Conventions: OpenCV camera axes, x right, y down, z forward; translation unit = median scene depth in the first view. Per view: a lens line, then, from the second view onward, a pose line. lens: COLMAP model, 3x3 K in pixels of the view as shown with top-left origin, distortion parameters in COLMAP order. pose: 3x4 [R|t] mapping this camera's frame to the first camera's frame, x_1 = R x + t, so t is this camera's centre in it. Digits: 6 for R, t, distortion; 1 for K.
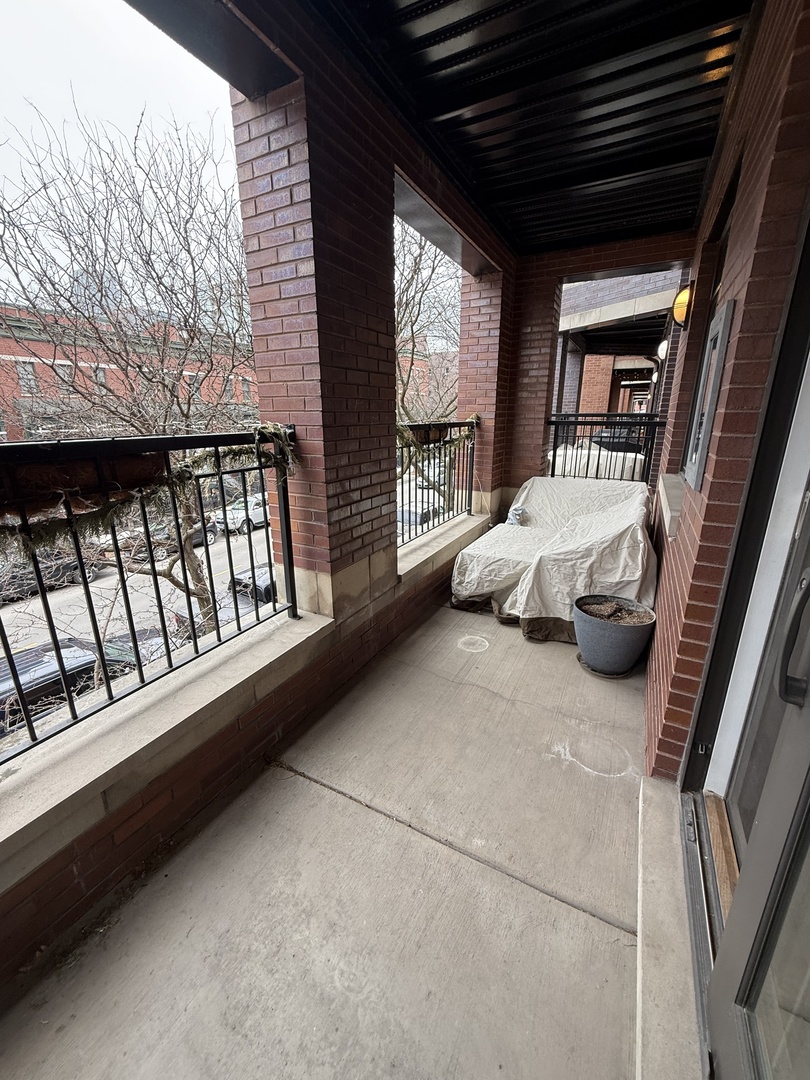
lens RADIAL K [[433.7, 0, 404.3], [0, 433.7, 539.9], [0, 0, 1]] dist [-0.000206, -0.000004]
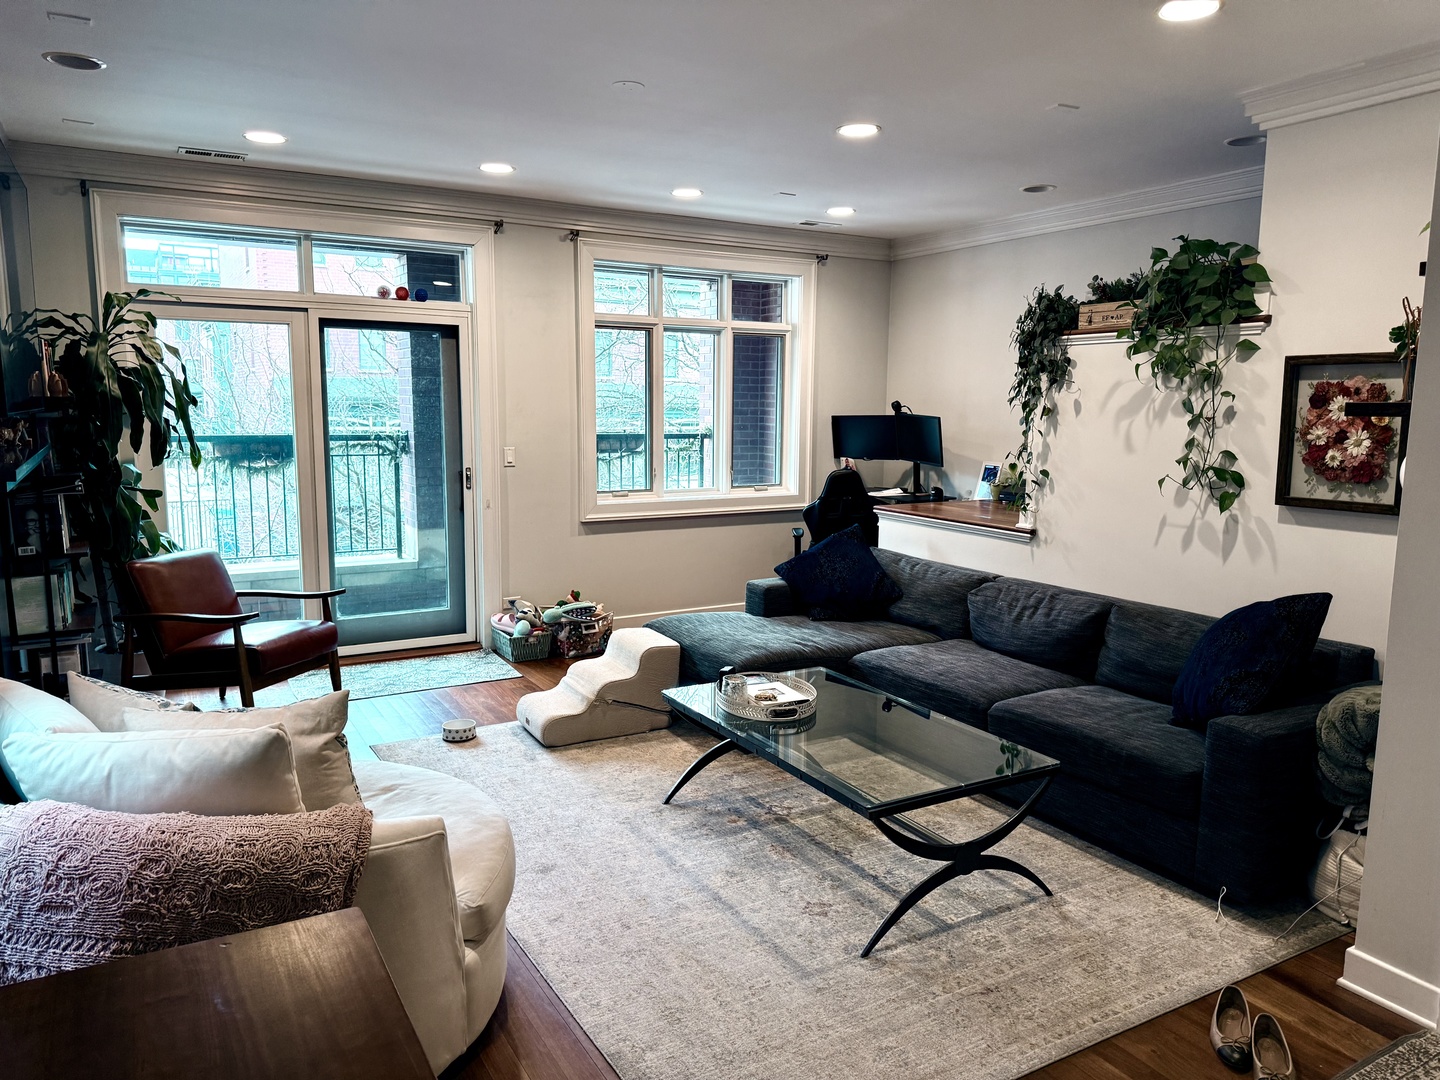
lens RADIAL K [[1016.0, 0, 720.5], [0, 1016.0, 545.8], [0, 0, 1]] dist [-0.007714, -0.005473]
pose [[0.852894, 0.086950, -0.514793, 3.140281], [-0.162939, 0.981114, -0.104241, 0.406733], [0.496007, 0.172786, 0.850953, -1.779055]]
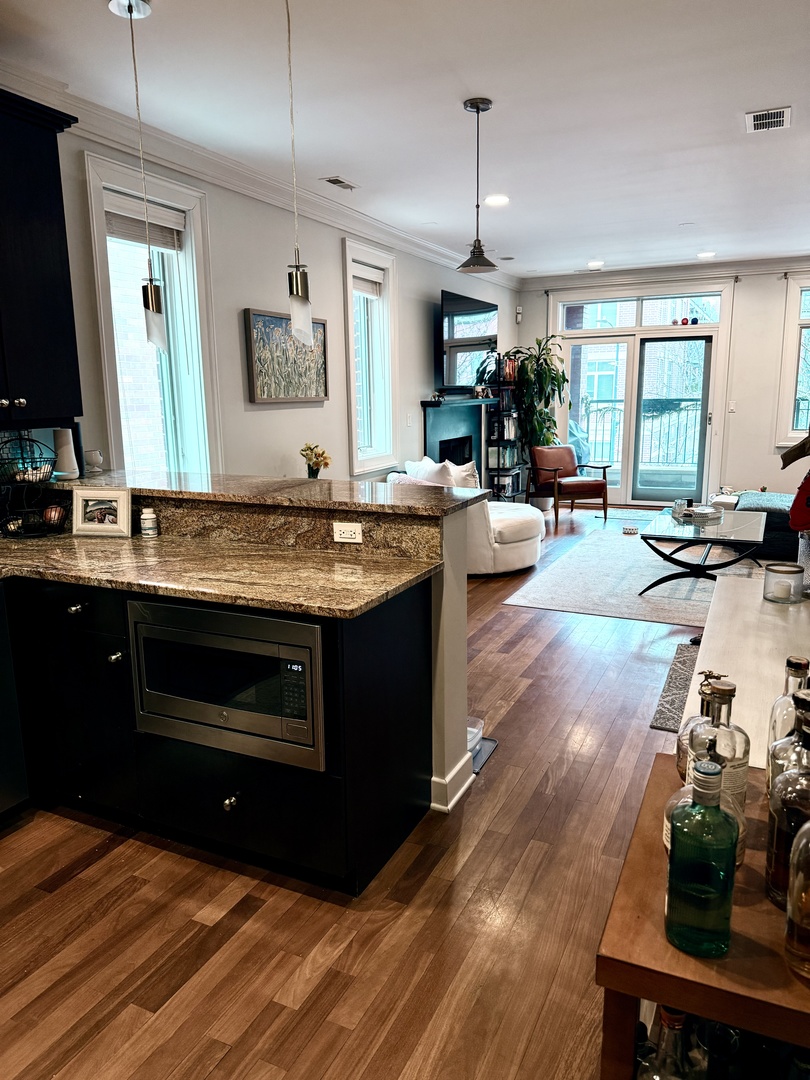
lens RADIAL K [[762.0, 0, 405.3], [0, 762.0, 541.4], [0, 0, 1]] dist [-0.007714, -0.005473]
pose [[0.041718, 0.195476, -0.979821, 5.977753], [-0.263529, 0.948100, 0.177928, 0.332918], [0.963749, 0.250788, 0.091067, -1.307350]]
